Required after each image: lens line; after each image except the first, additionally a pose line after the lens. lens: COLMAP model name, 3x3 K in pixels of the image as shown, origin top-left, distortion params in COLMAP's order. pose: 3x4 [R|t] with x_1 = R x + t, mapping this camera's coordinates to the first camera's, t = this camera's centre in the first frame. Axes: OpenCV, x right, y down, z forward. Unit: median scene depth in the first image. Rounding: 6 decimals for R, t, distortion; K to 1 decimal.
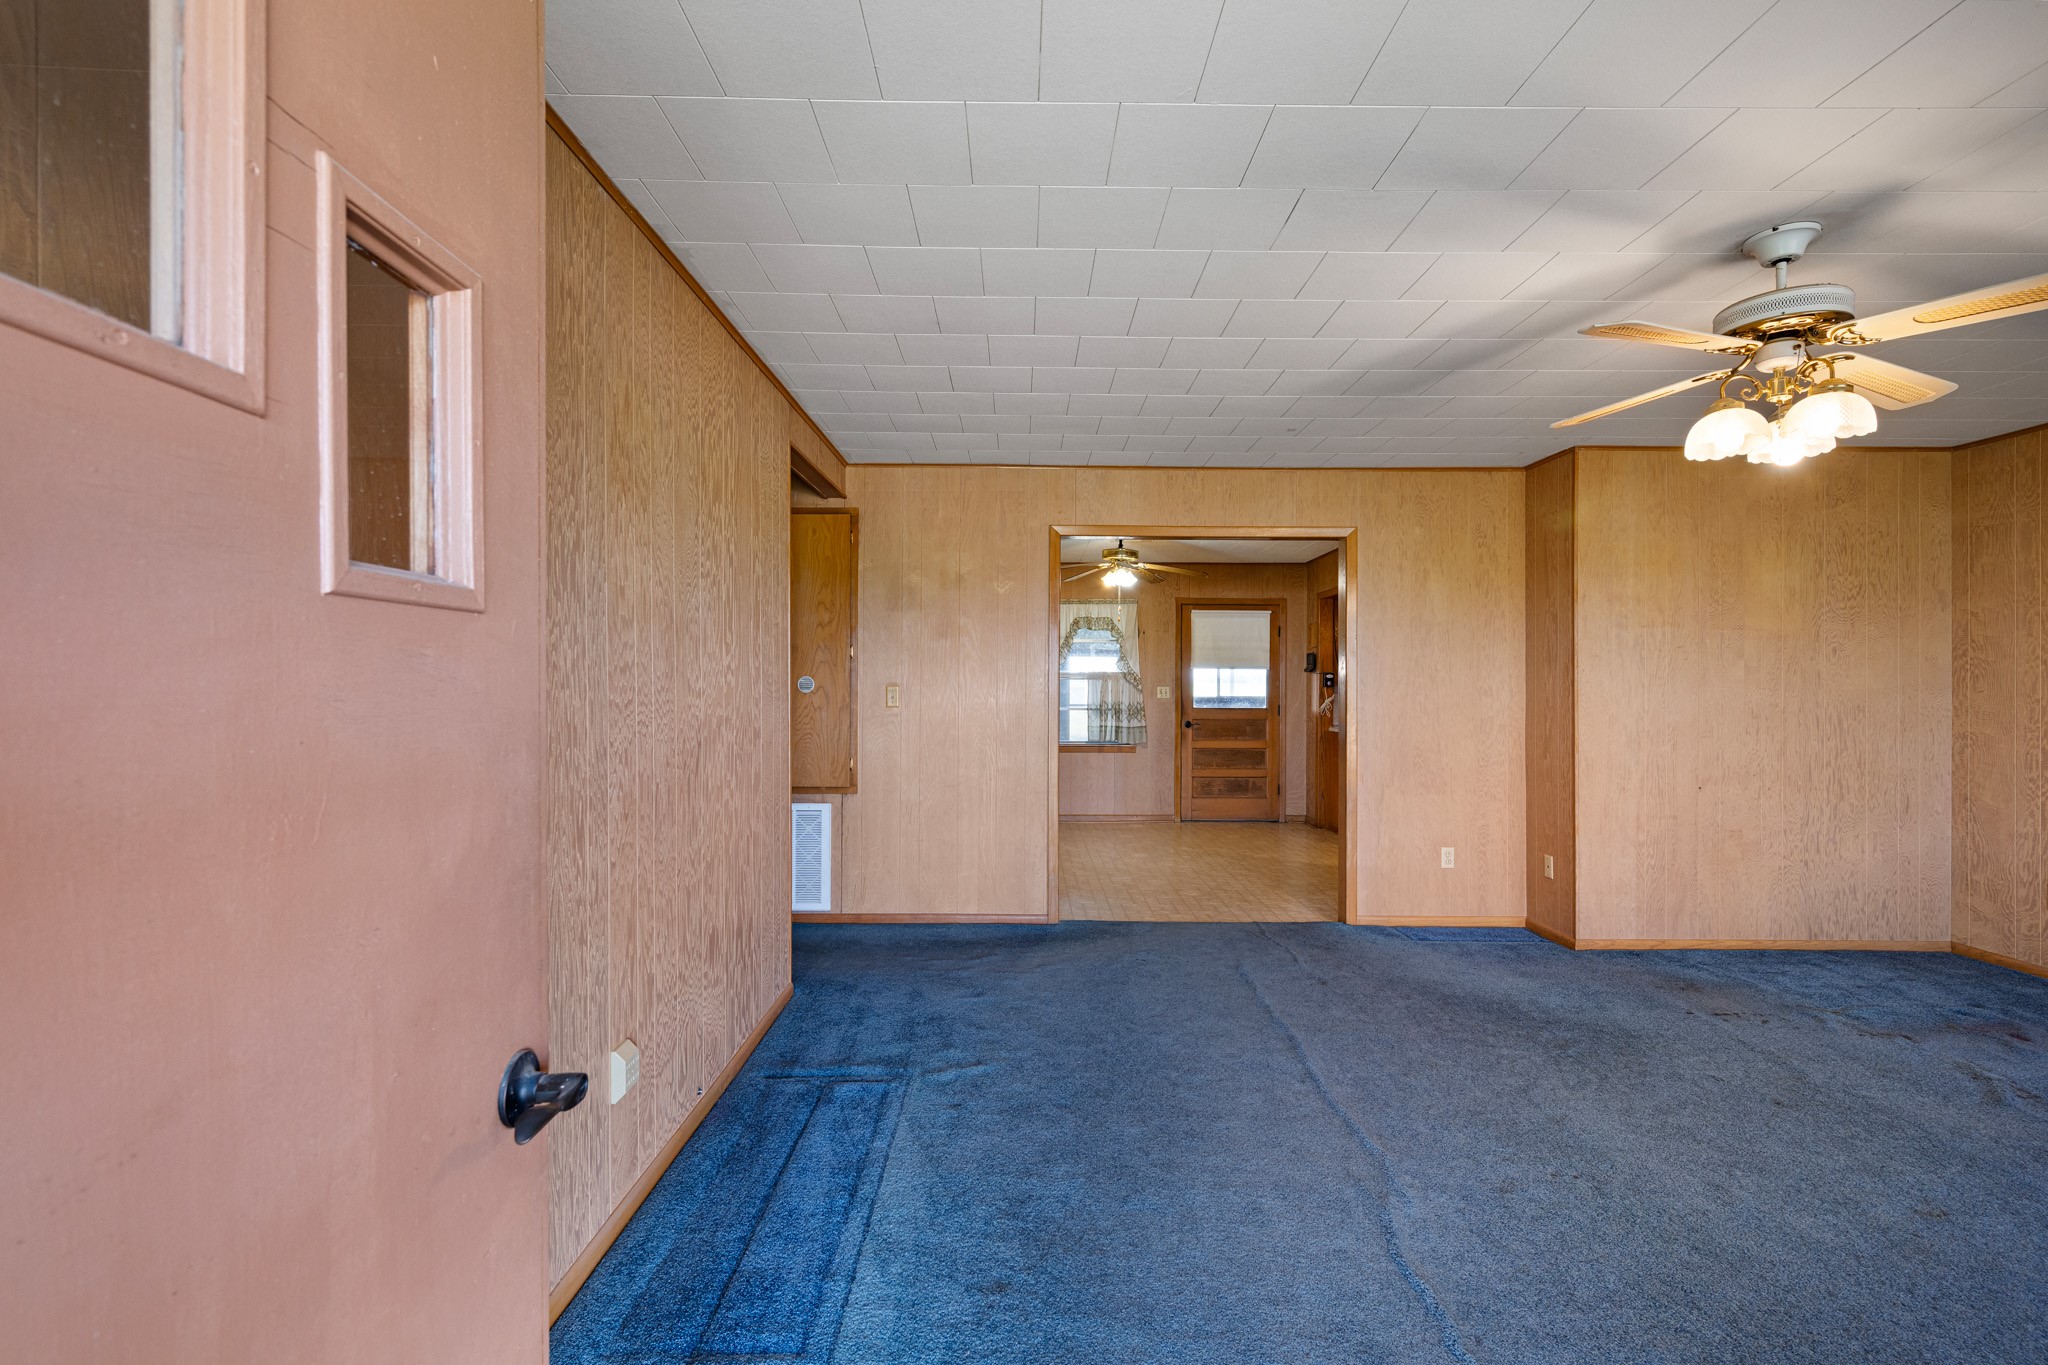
lens RADIAL K [[921.6, 0, 1024.0], [0, 921.6, 682.5], [0, 0, 1]] dist [0.001650, 0.000038]
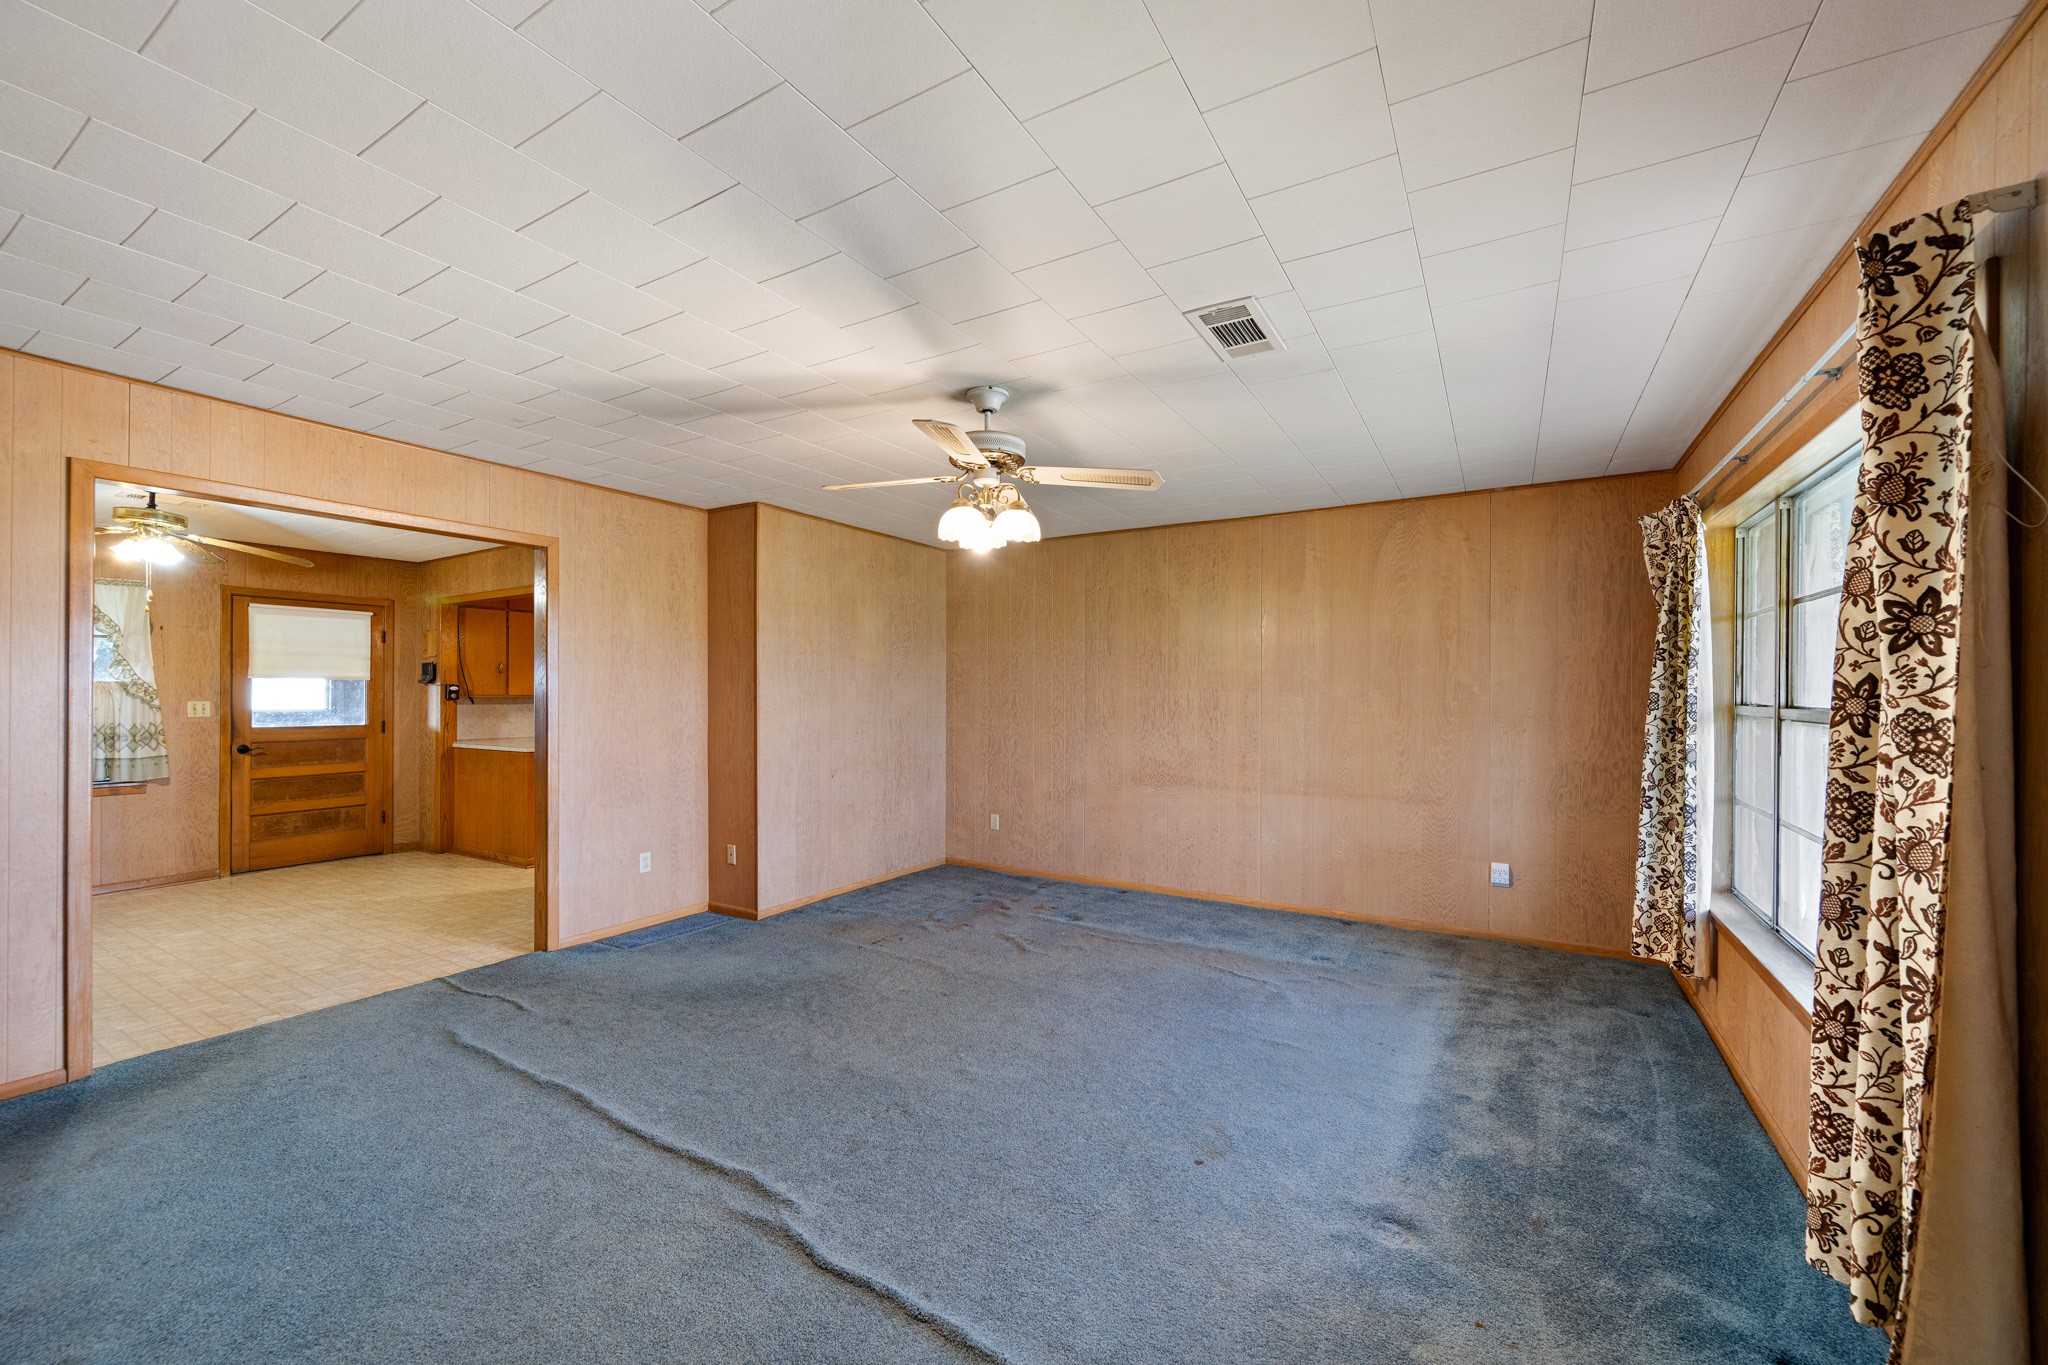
lens RADIAL K [[798.8, 0, 1028.6], [0, 798.8, 692.2], [0, 0, 1]] dist [0.000079, -0.000379]
pose [[0.516295, -0.001839, 0.856409, -0.106321], [-0.001193, 0.999995, 0.002866, -0.010559], [-0.856410, -0.002501, 0.516290, 0.149552]]
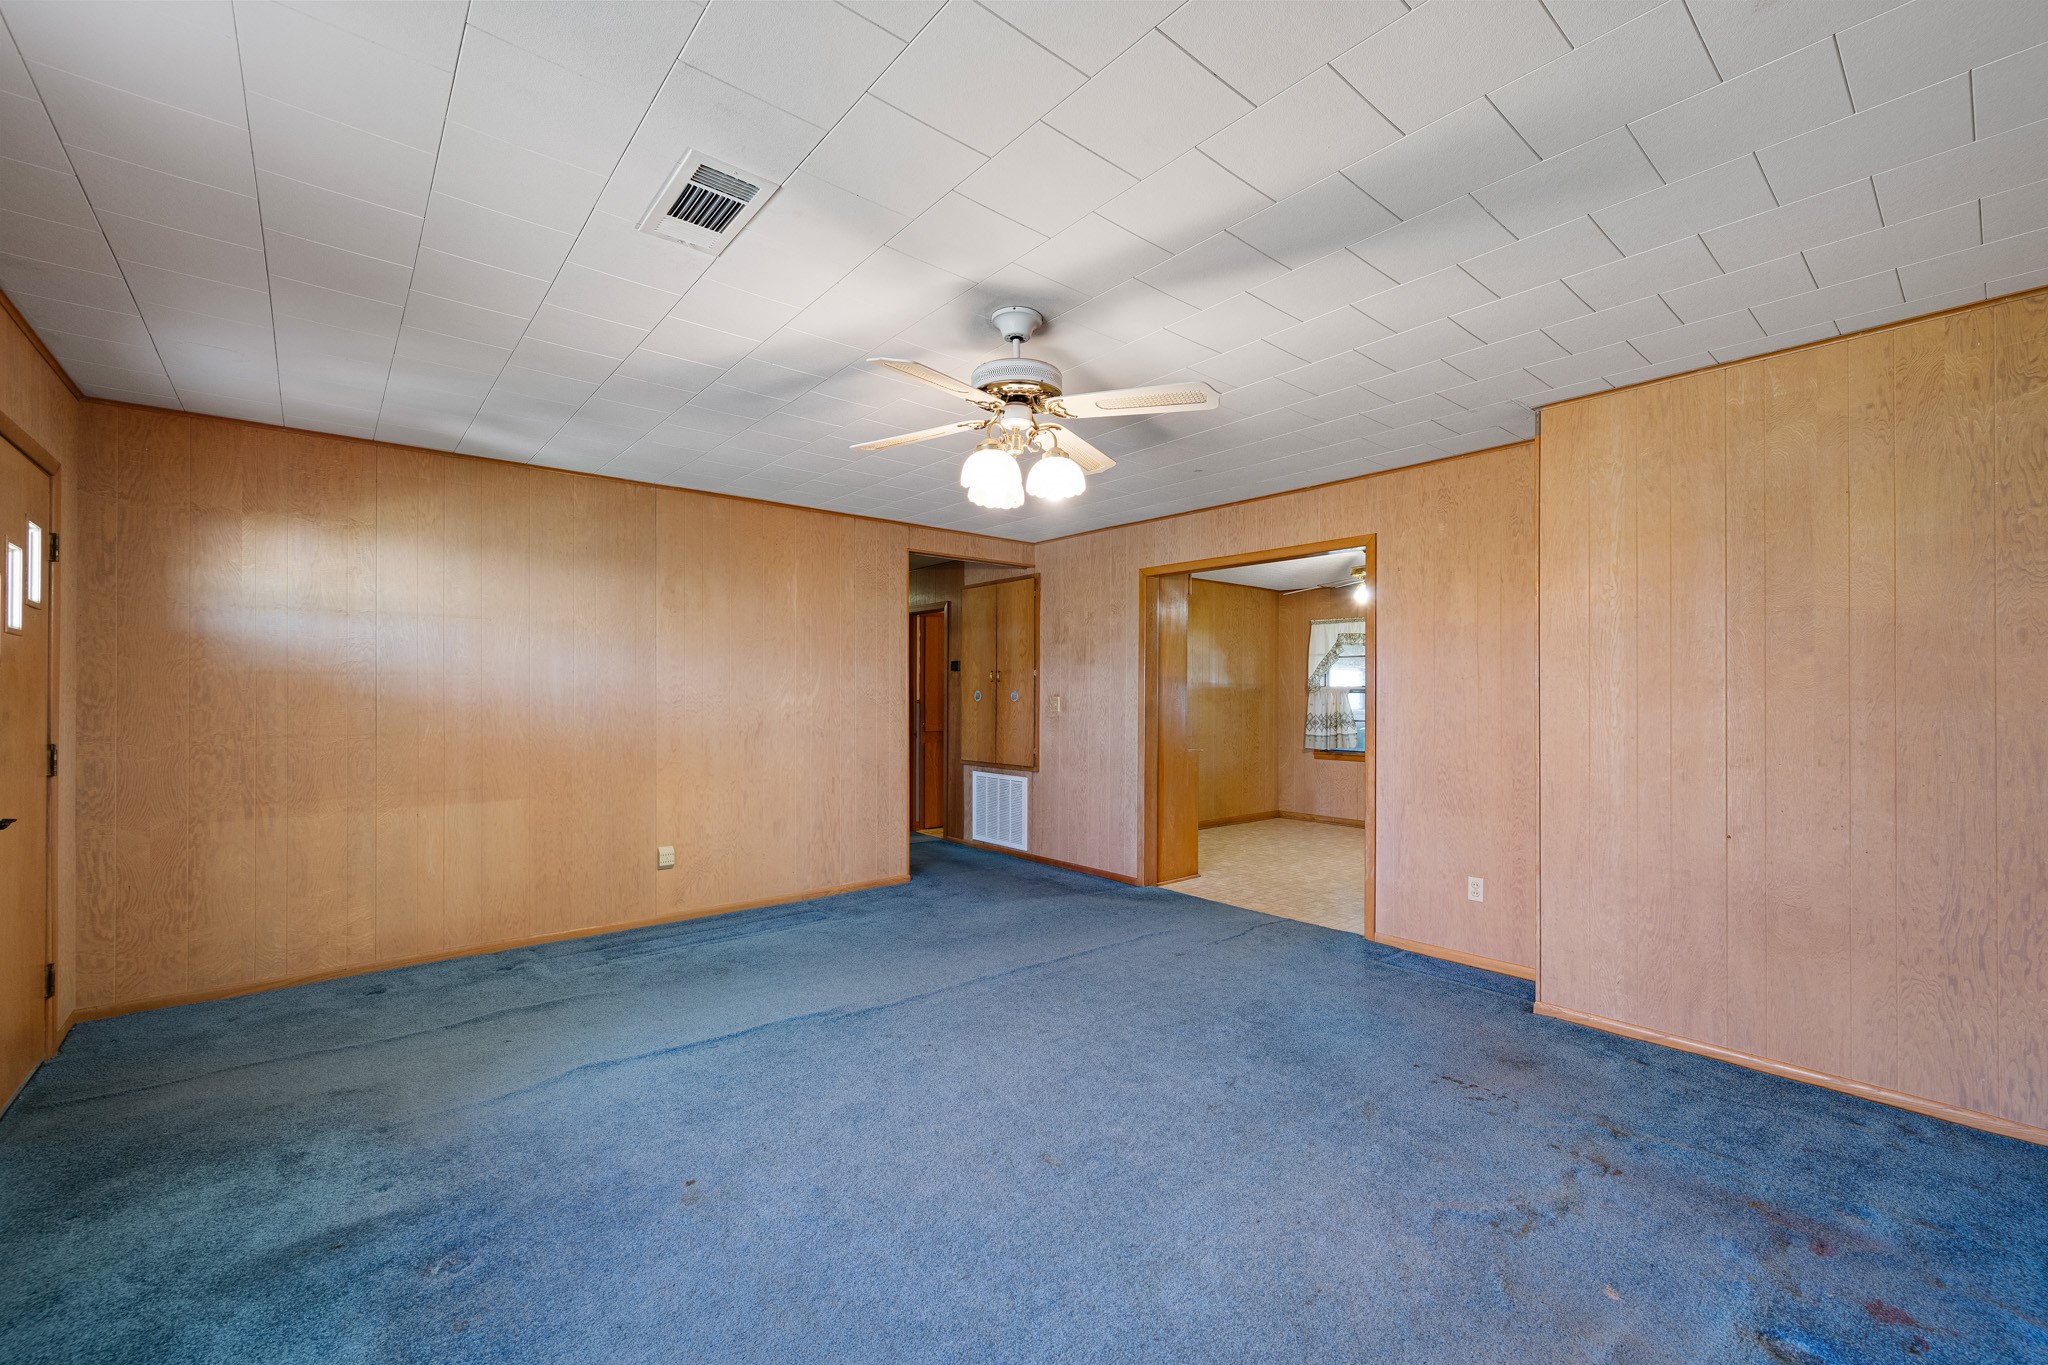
lens RADIAL K [[834.2, 0, 1027.3], [0, 834.2, 693.2], [0, 0, 1]] dist [0.000323, -0.000221]
pose [[0.641880, -0.003855, -0.766796, 0.831885], [-0.002343, 0.999973, -0.006988, 0.007790], [0.766802, 0.006282, 0.641853, 0.156375]]
